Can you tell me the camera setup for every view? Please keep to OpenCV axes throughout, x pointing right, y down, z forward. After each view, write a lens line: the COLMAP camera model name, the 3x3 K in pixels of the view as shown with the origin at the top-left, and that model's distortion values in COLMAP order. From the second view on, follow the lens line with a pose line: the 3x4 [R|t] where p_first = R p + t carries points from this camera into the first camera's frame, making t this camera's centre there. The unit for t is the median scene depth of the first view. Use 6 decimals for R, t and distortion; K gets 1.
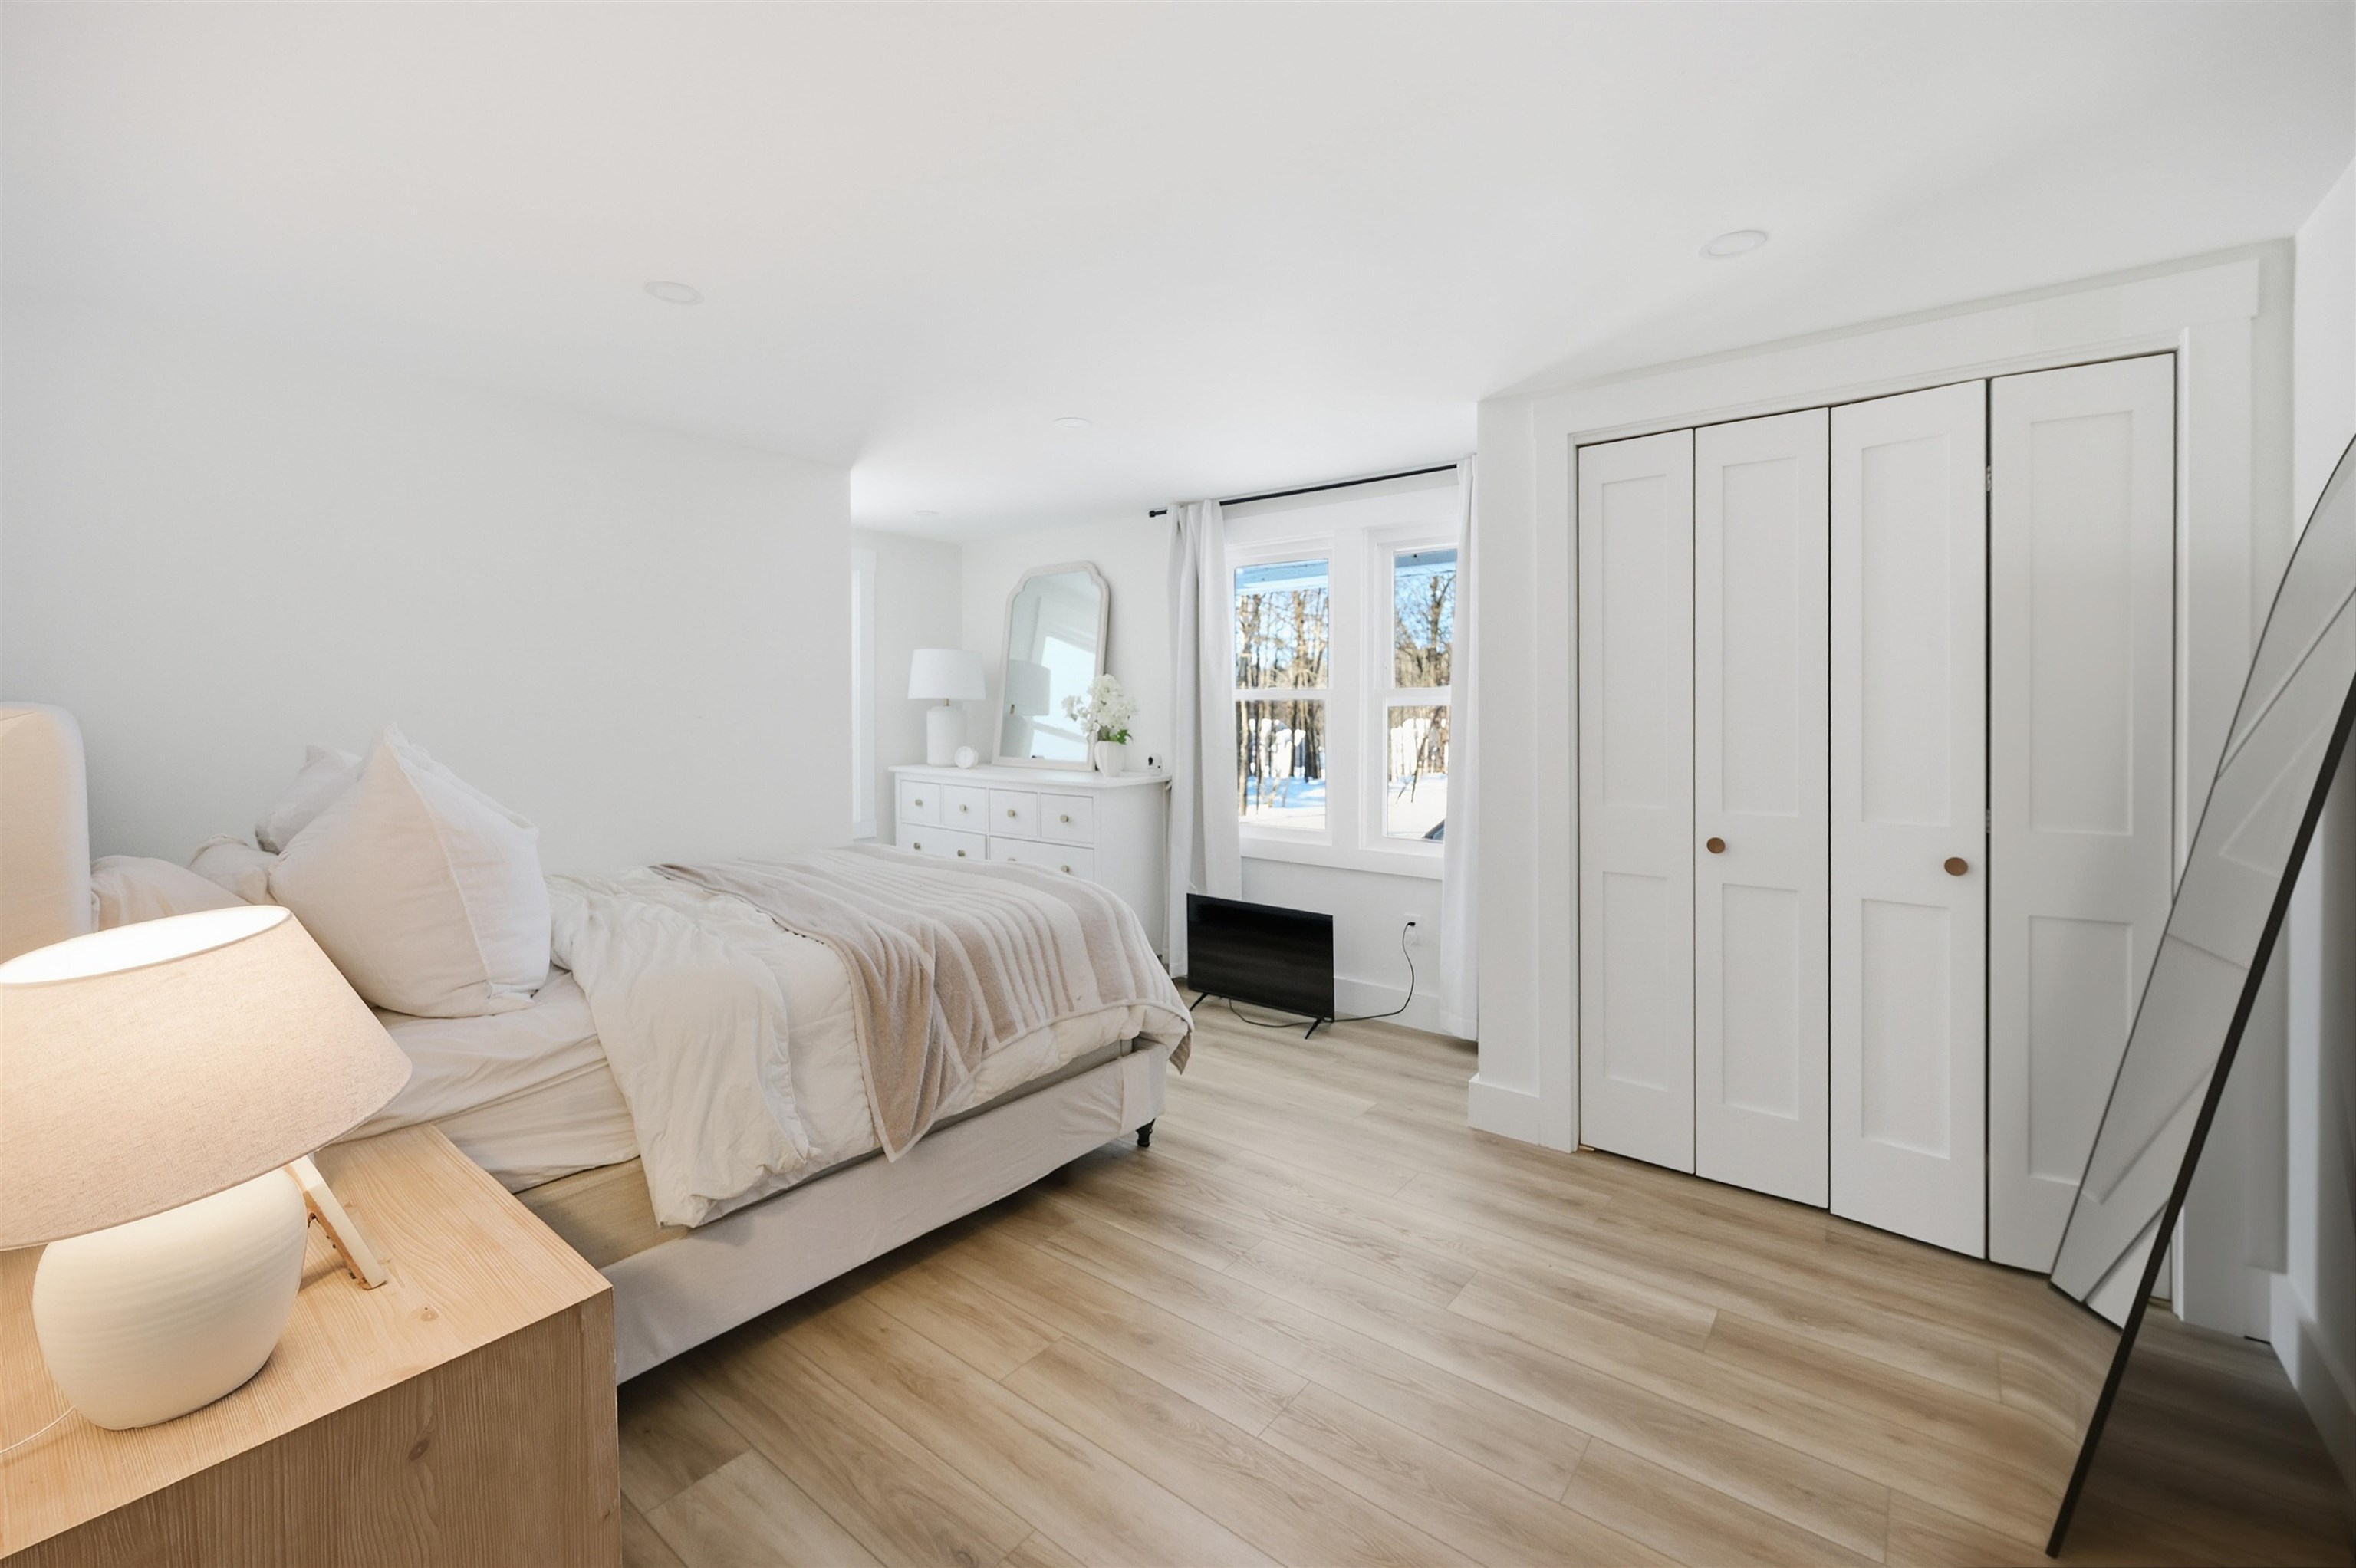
lens RADIAL K [[961.3, 0, 1153.1], [0, 961.3, 717.8], [0, 0, 1]] dist [0.000293, 0.000121]
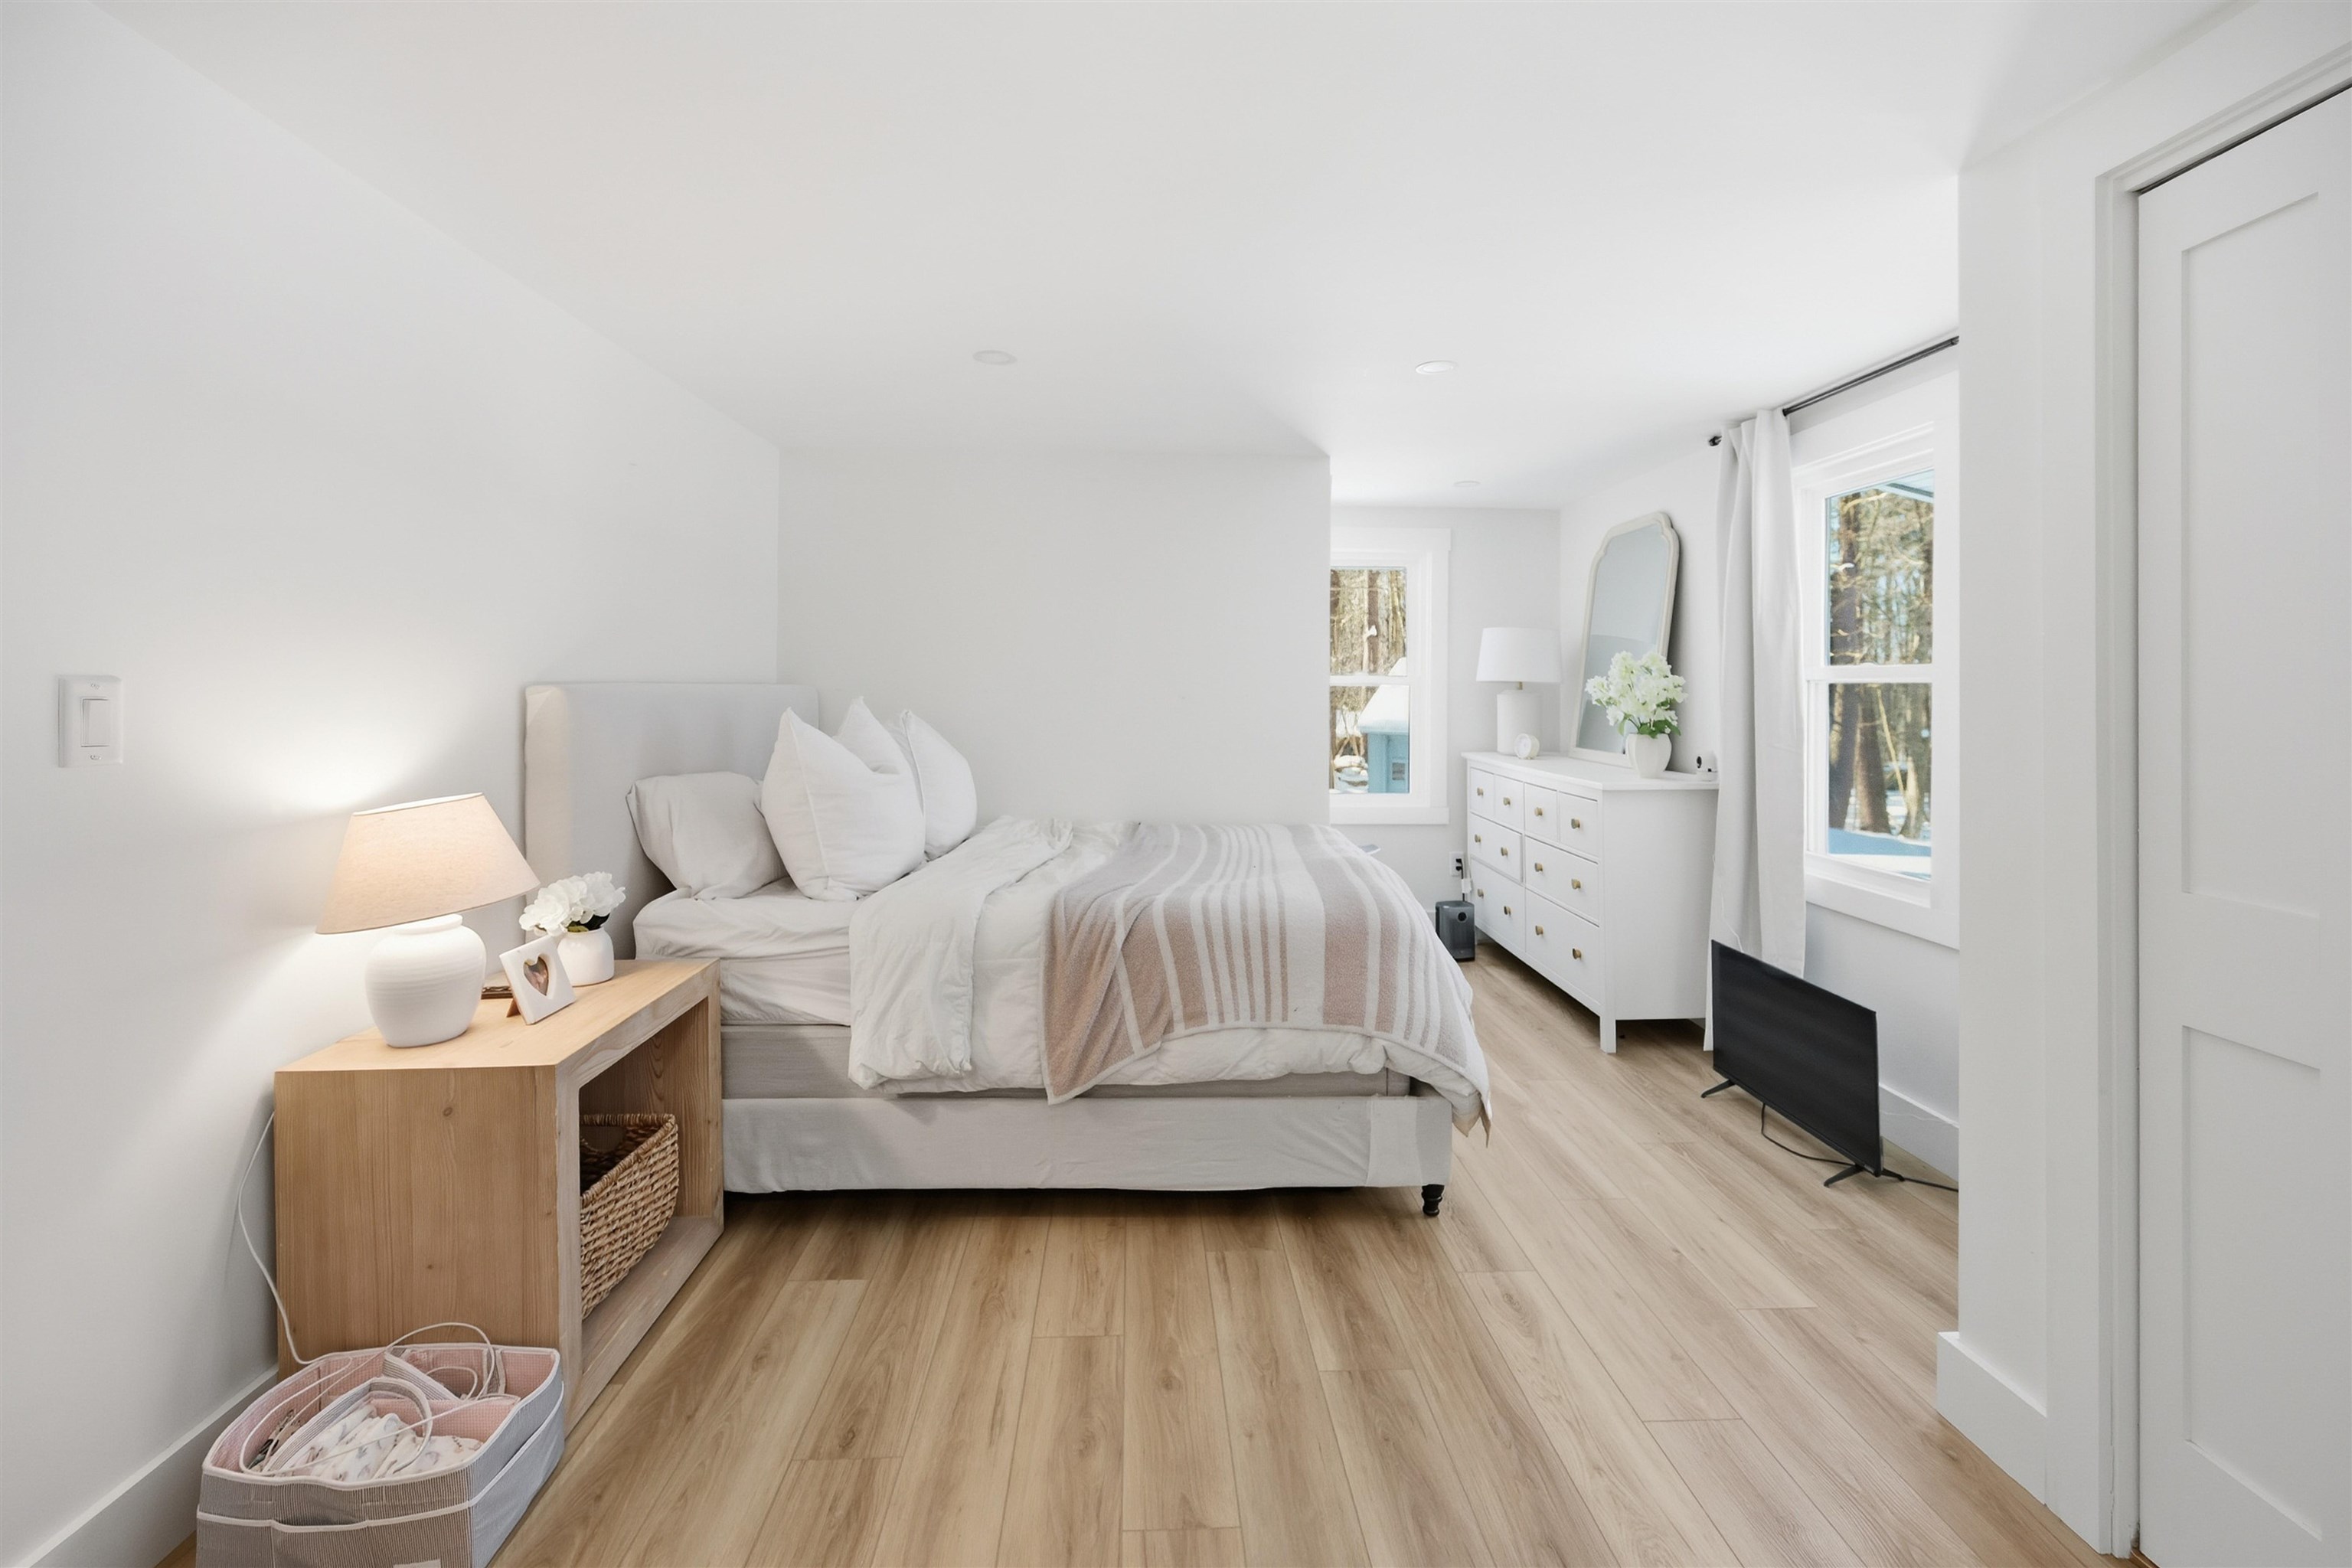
lens RADIAL K [[984.6, 0, 1203.9], [0, 984.6, 685.5], [0, 0, 1]] dist [-0.000183, 0.000026]
pose [[0.668468, 0.001710, -0.743739, 0.615003], [-0.014206, 0.999844, -0.010470, -0.004316], [0.743606, 0.017564, 0.668388, 0.338003]]
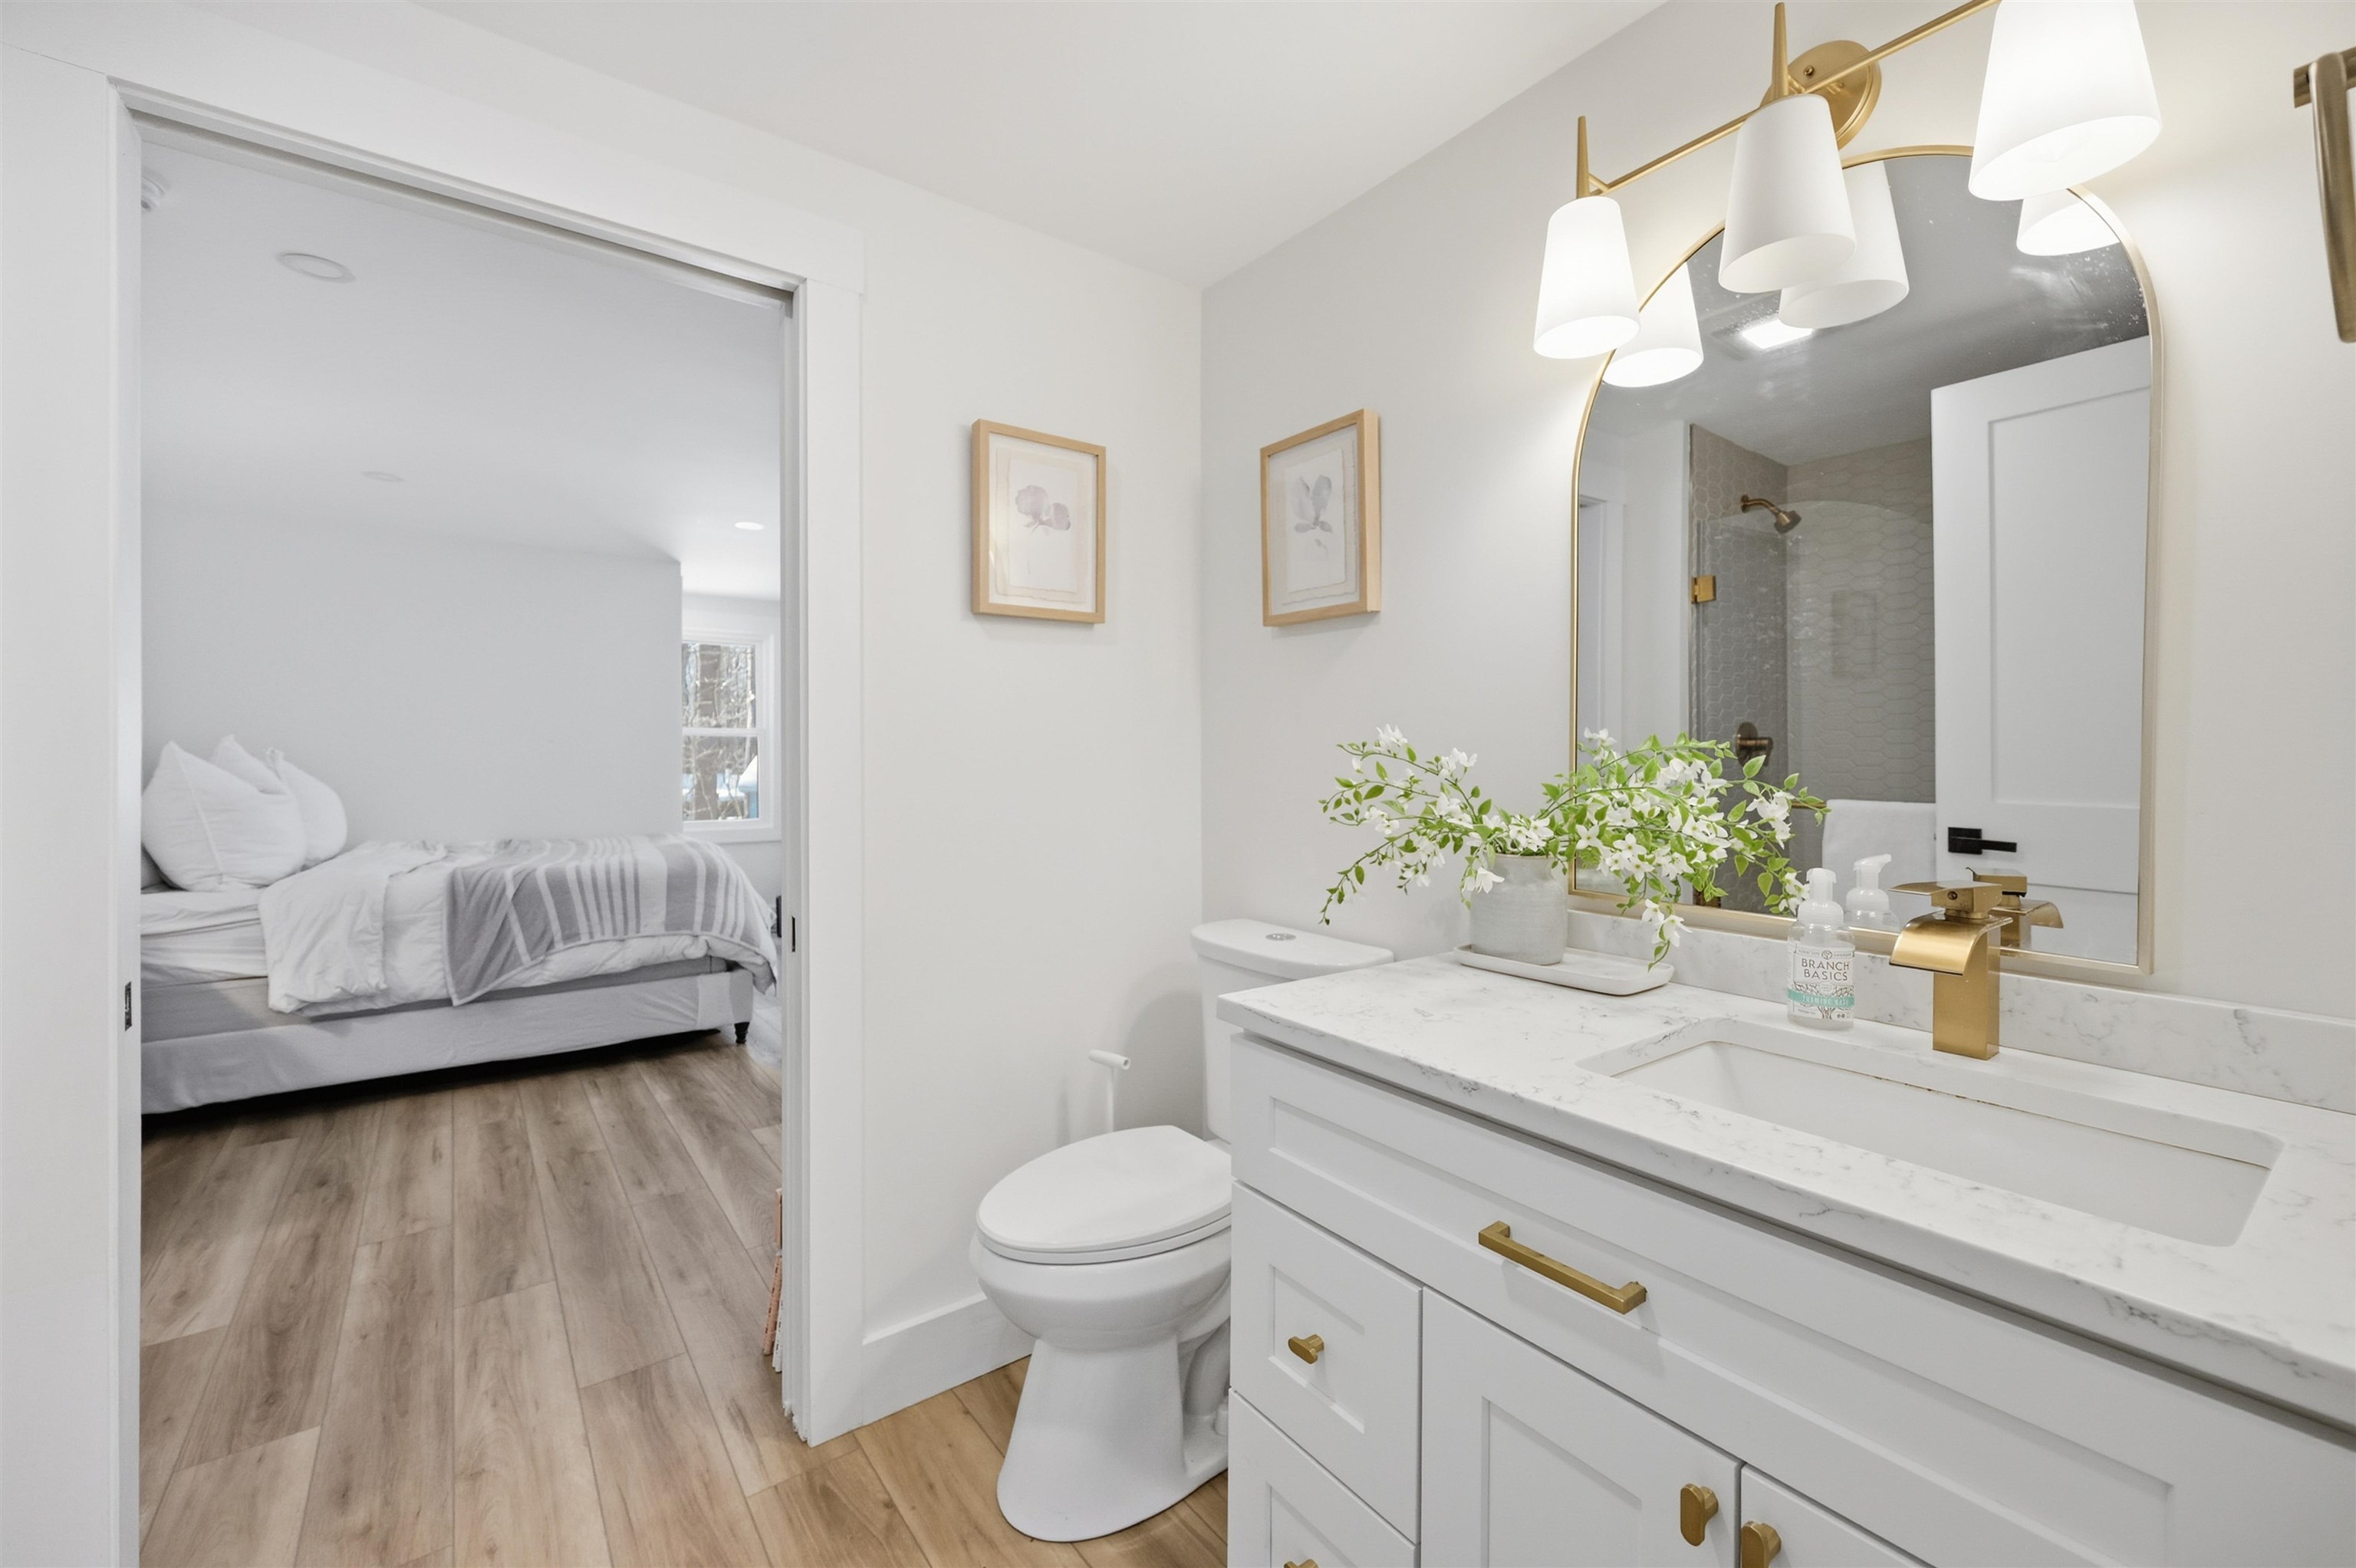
lens RADIAL K [[953.5, 0, 1186.2], [0, 953.5, 764.5], [0, 0, 1]] dist [0.000371, -0.000201]
pose [[0.967092, 0.000346, -0.254428, 1.200097], [-0.001071, 0.999996, -0.002713, 0.055307], [0.254426, 0.002896, 0.967088, -0.216095]]
